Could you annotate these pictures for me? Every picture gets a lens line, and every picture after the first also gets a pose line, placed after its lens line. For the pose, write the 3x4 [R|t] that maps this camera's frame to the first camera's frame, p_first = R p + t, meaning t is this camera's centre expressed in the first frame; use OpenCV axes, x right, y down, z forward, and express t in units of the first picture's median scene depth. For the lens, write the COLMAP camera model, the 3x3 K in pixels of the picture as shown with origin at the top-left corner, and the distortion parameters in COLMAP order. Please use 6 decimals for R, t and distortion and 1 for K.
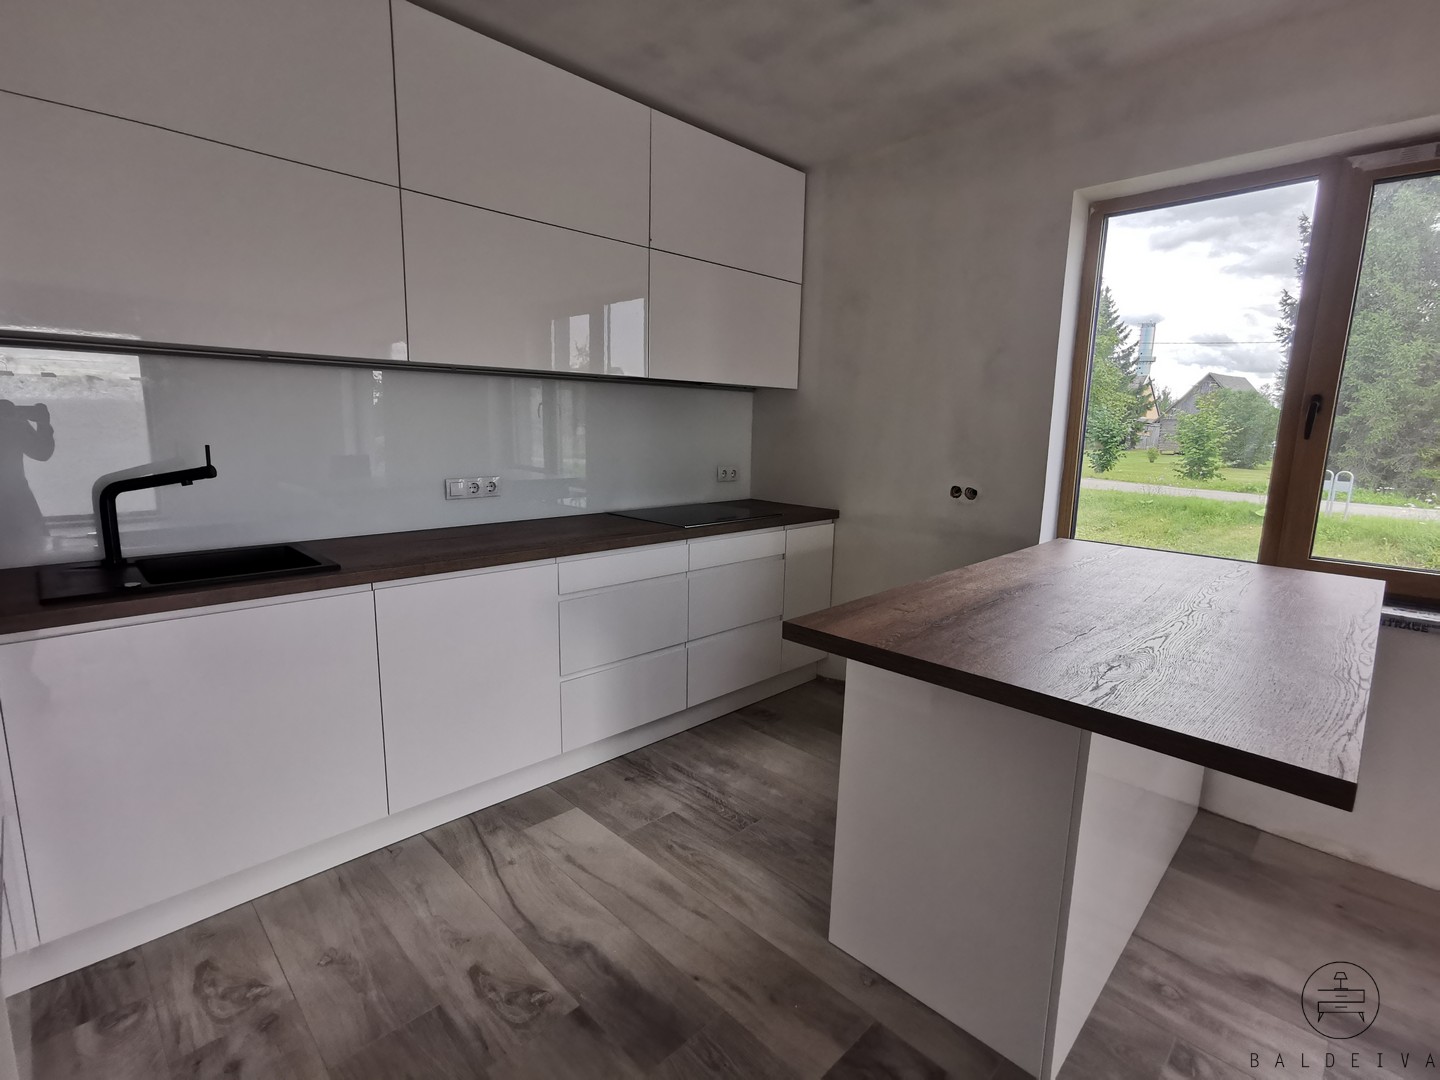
lens RADIAL K [[700.5, 0, 720.0], [0, 700.5, 532.9], [0, 0, 1]] dist [-0.031430, 0.031784]
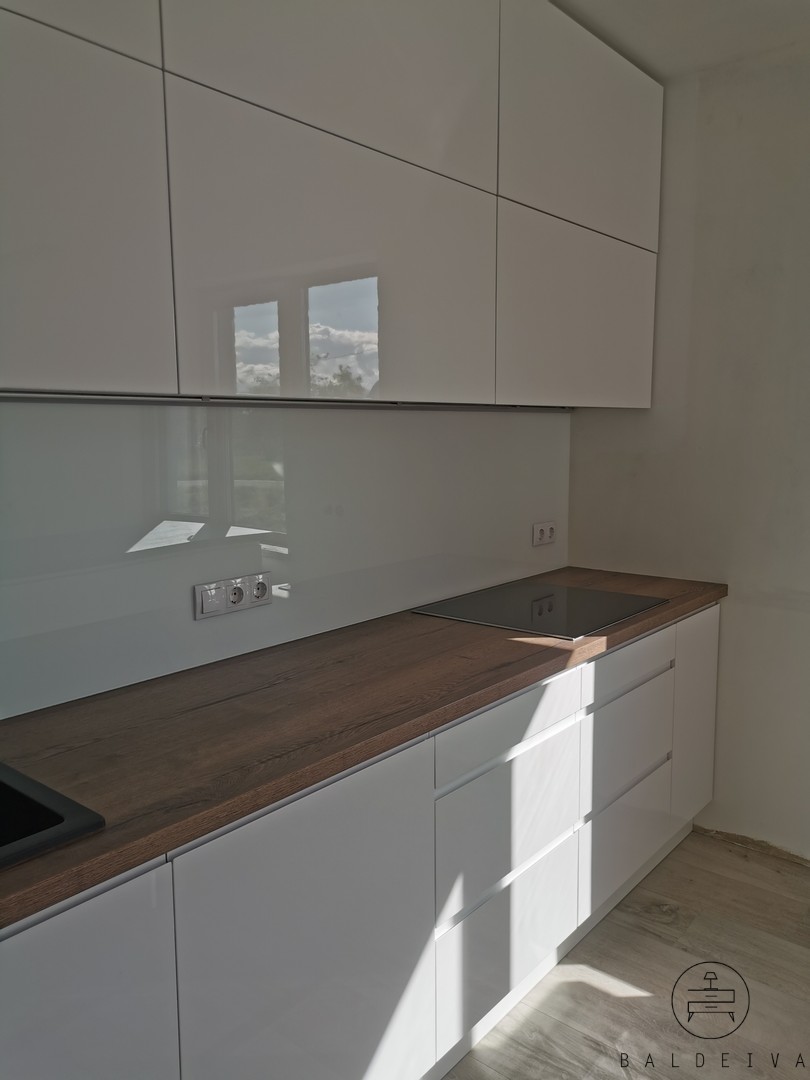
lens RADIAL K [[837.8, 0, 405.0], [0, 837.8, 540.0], [0, 0, 1]] dist [0.032788, -0.010391]
pose [[0.995198, -0.038590, 0.089956, -0.241565], [0.040632, 0.998954, -0.020980, -0.080734], [-0.089053, 0.024535, 0.995725, 0.242400]]
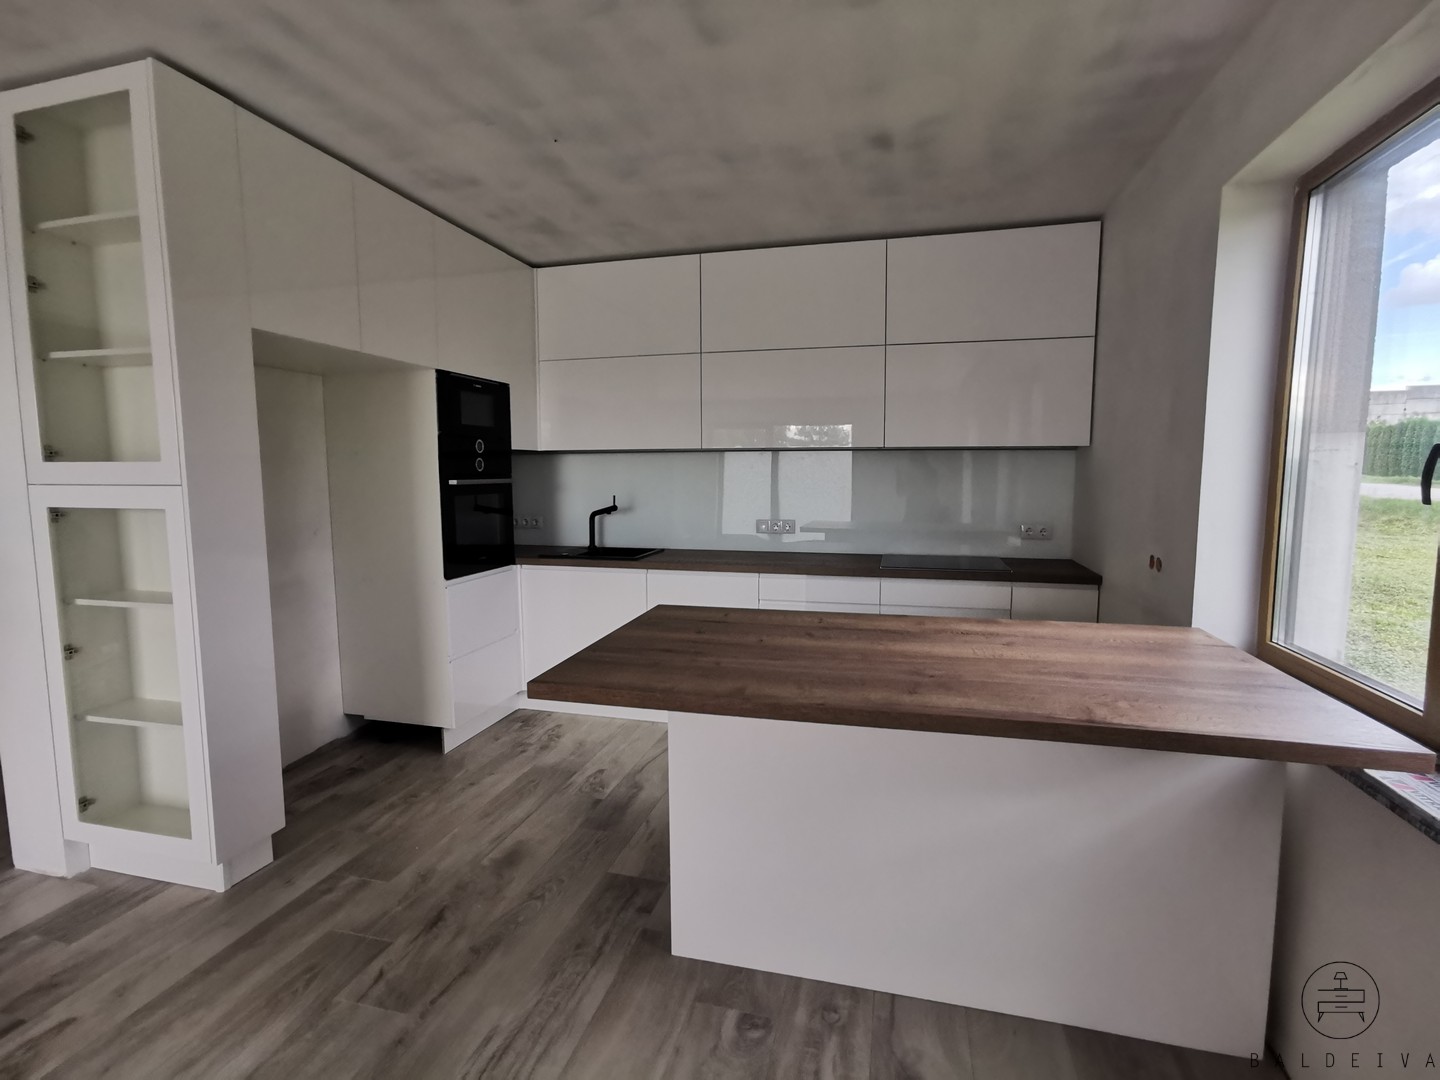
lens RADIAL K [[700.5, 0, 720.0], [0, 700.5, 532.9], [0, 0, 1]] dist [-0.031430, 0.031784]
pose [[0.504696, 0.060203, -0.861195, 0.777217], [-0.123020, 0.992400, -0.002720, -0.029174], [0.854487, 0.107317, 0.508267, 0.128070]]
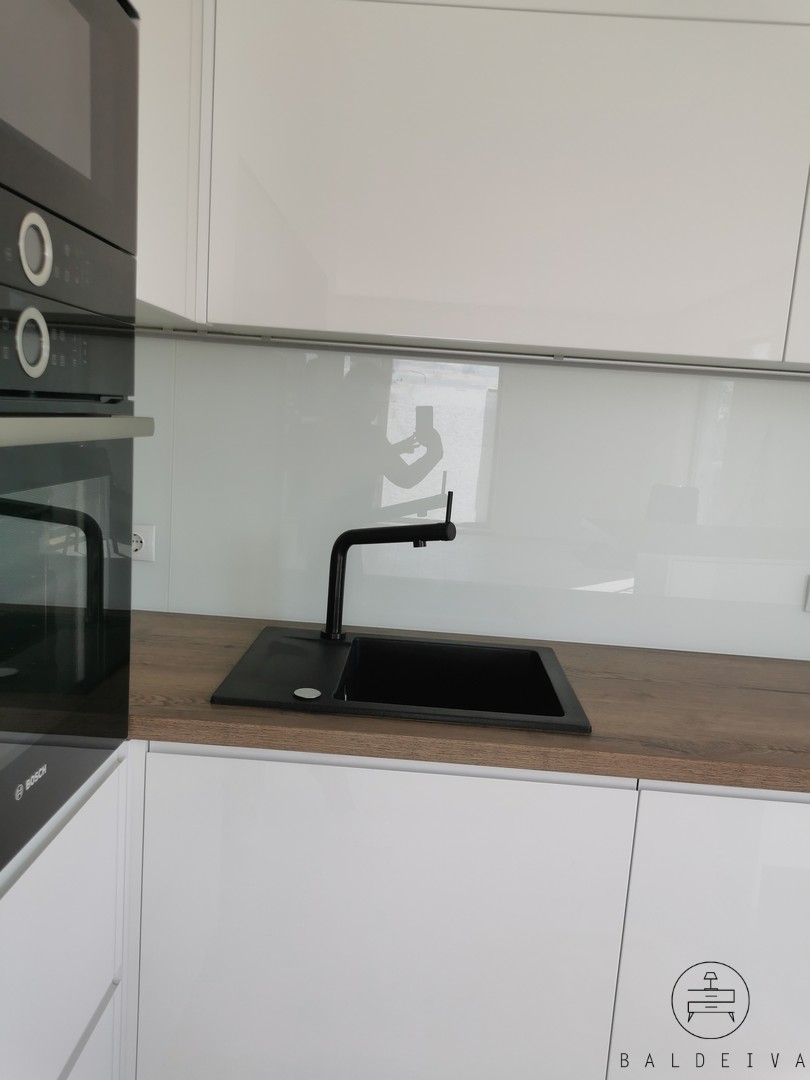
lens RADIAL K [[837.8, 0, 405.0], [0, 837.8, 540.0], [0, 0, 1]] dist [0.032788, -0.010391]
pose [[0.687758, 0.140234, -0.712266, -0.121786], [-0.170846, 0.984873, 0.028938, -0.059378], [0.705550, 0.101786, 0.701313, 0.258527]]
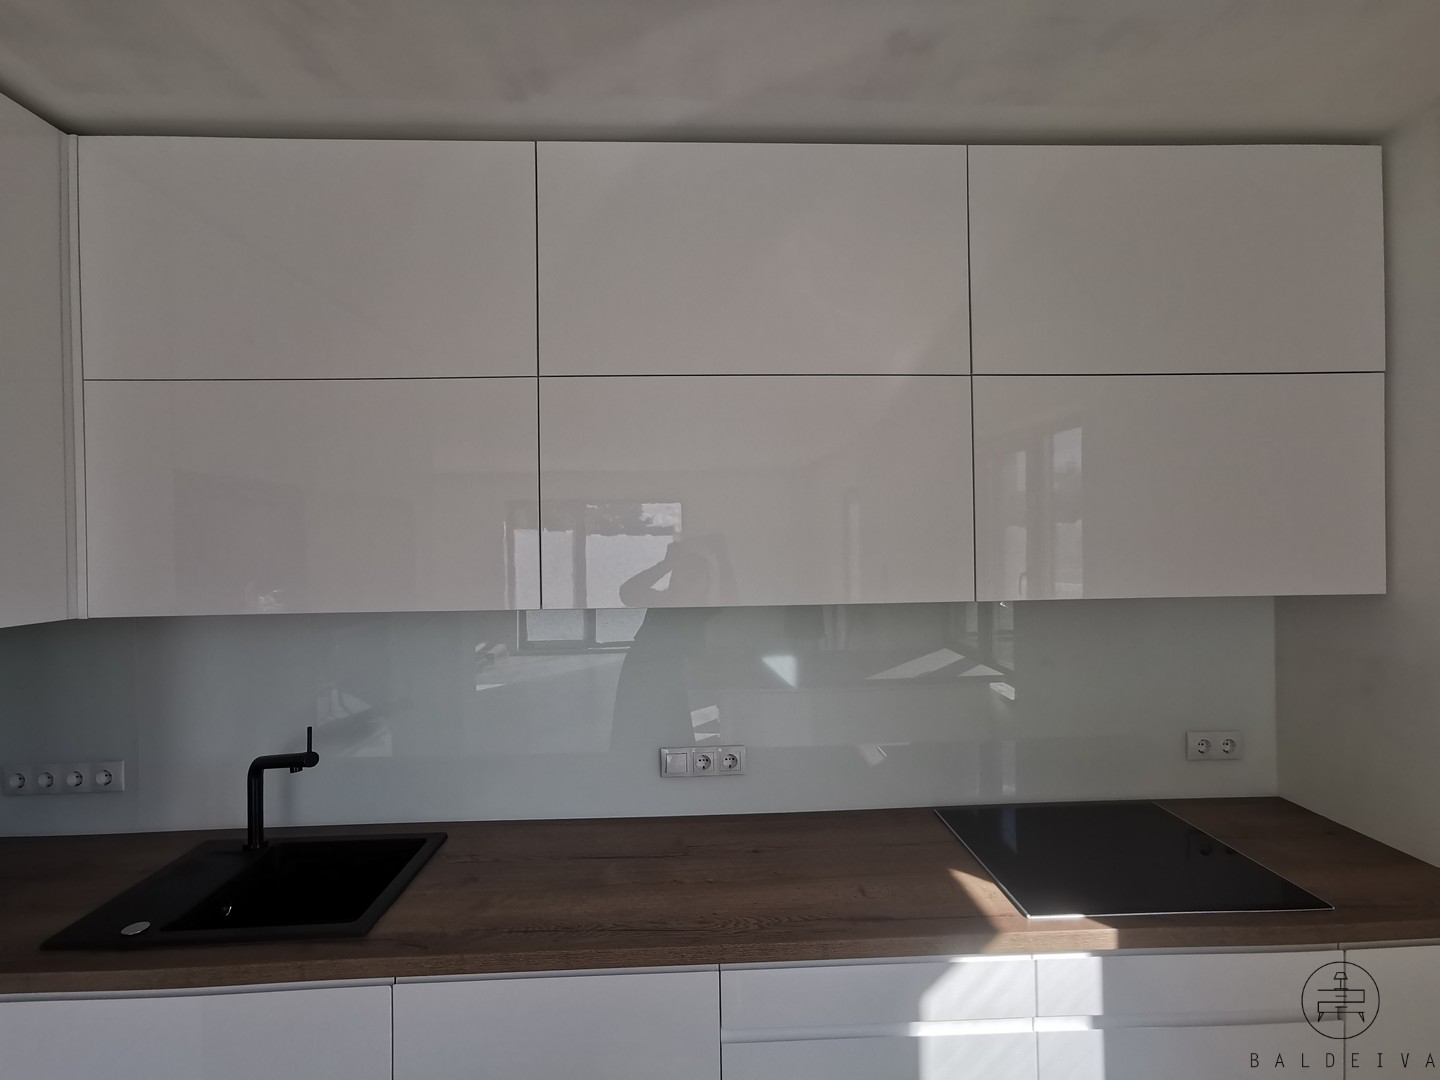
lens RADIAL K [[700.5, 0, 720.0], [0, 700.5, 532.9], [0, 0, 1]] dist [-0.031430, 0.031784]
pose [[0.735435, -0.031237, -0.676875, 0.117893], [-0.078586, 0.988264, -0.130993, -0.176034], [0.673023, 0.149530, 0.724349, 0.429299]]
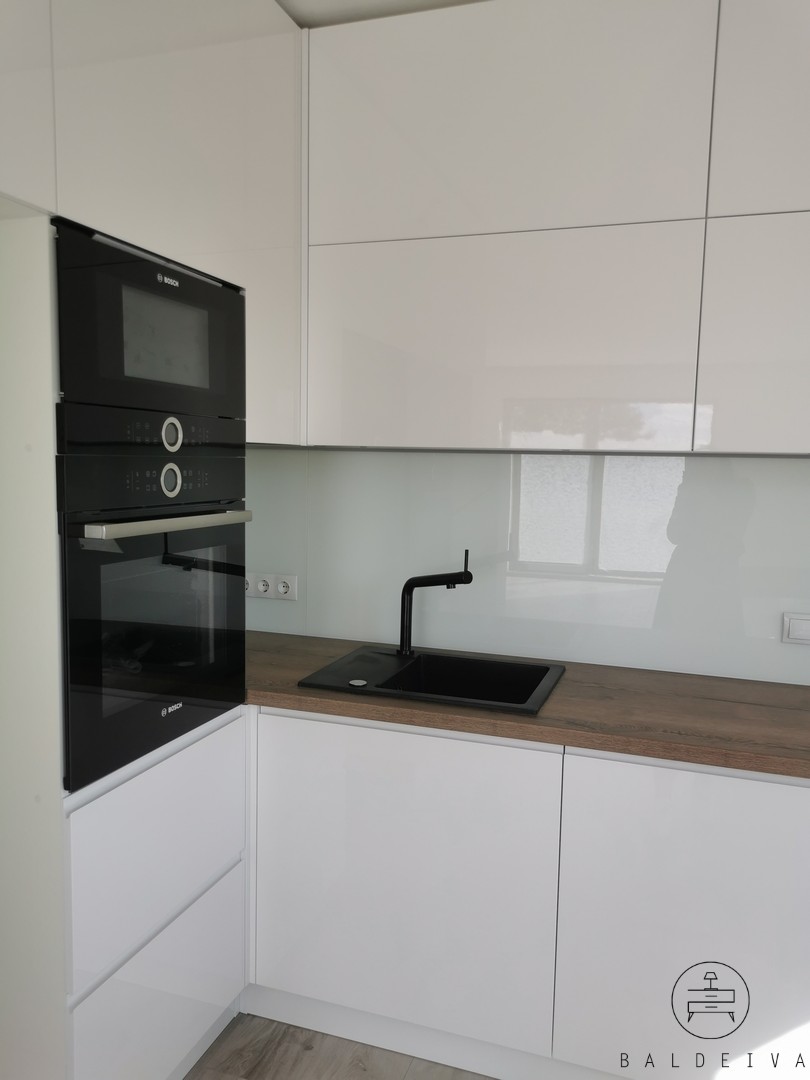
lens RADIAL K [[837.8, 0, 405.0], [0, 837.8, 540.0], [0, 0, 1]] dist [0.032788, -0.010391]
pose [[0.438827, 0.079760, -0.895024, 0.151782], [-0.154501, 0.987916, 0.012286, -0.086418], [0.885189, 0.132891, 0.445848, 0.256200]]
